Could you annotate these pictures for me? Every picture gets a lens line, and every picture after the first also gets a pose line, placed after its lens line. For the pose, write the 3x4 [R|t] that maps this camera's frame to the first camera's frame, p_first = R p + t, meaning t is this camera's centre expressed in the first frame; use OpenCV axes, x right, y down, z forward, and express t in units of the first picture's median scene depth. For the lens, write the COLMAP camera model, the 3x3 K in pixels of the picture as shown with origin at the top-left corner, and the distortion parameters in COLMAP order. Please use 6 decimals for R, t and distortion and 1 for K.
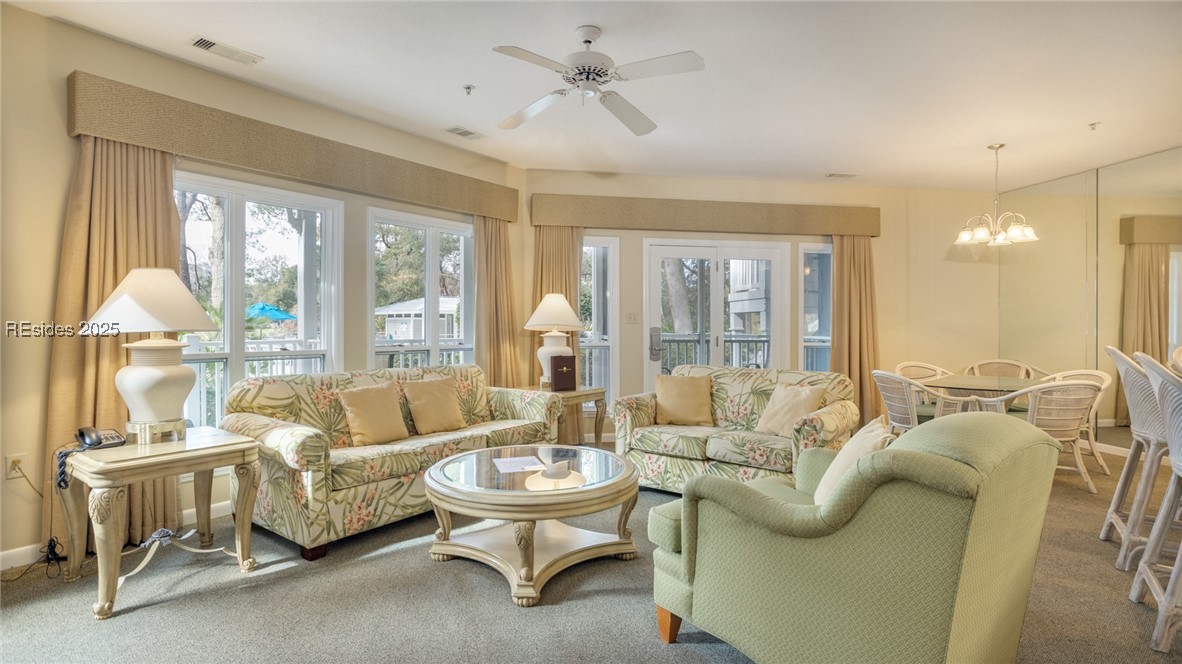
lens RADIAL K [[575.2, 0, 592.2], [0, 575.2, 326.0], [0, 0, 1]] dist [-0.029628, 0.023936]
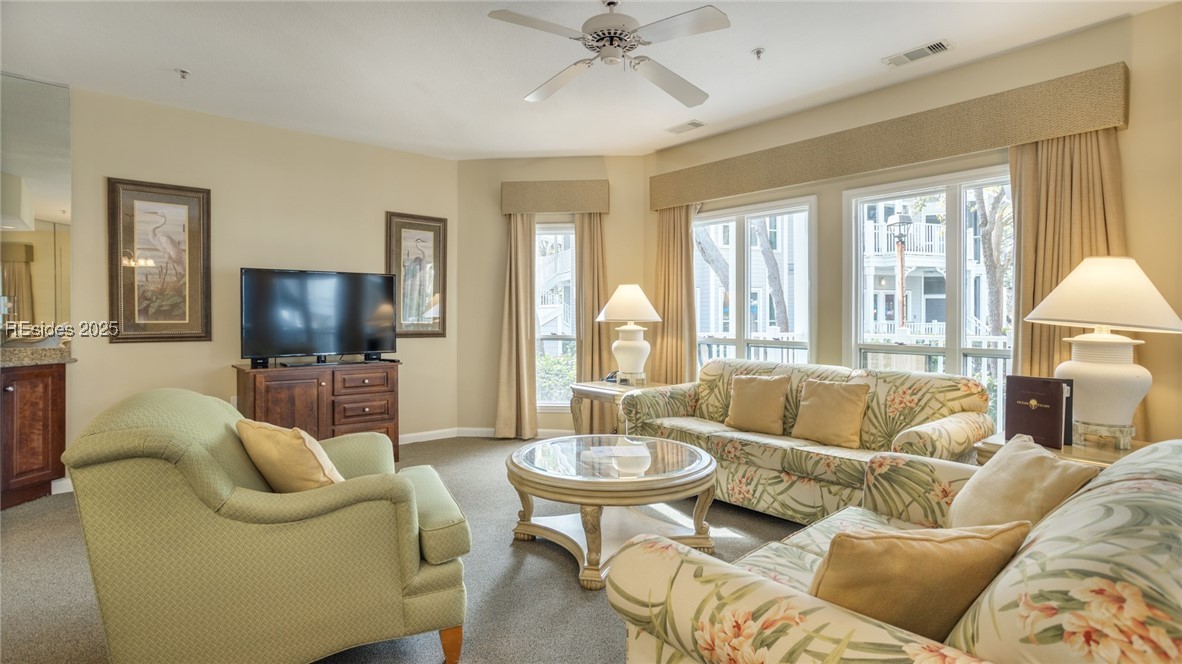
lens RADIAL K [[575.2, 0, 592.2], [0, 575.2, 326.0], [0, 0, 1]] dist [-0.029628, 0.023936]
pose [[-0.216220, 0.015489, -0.976222, 0.670212], [-0.004256, 0.999850, 0.016807, -0.003478], [0.976335, 0.007789, -0.216122, 0.878880]]
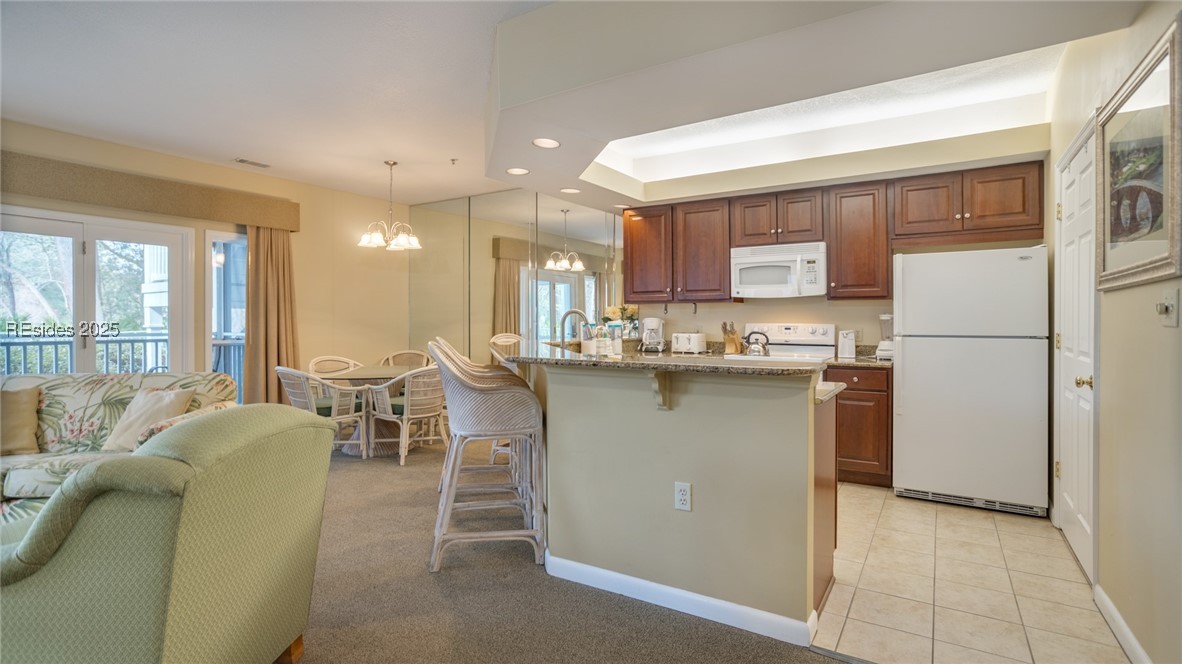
lens RADIAL K [[575.2, 0, 592.2], [0, 575.2, 326.0], [0, 0, 1]] dist [-0.029628, 0.023936]
pose [[0.670823, -0.010065, 0.741549, 0.153378], [0.004335, 0.999944, 0.009650, 0.000167], [-0.741605, -0.003259, 0.670829, -0.072379]]
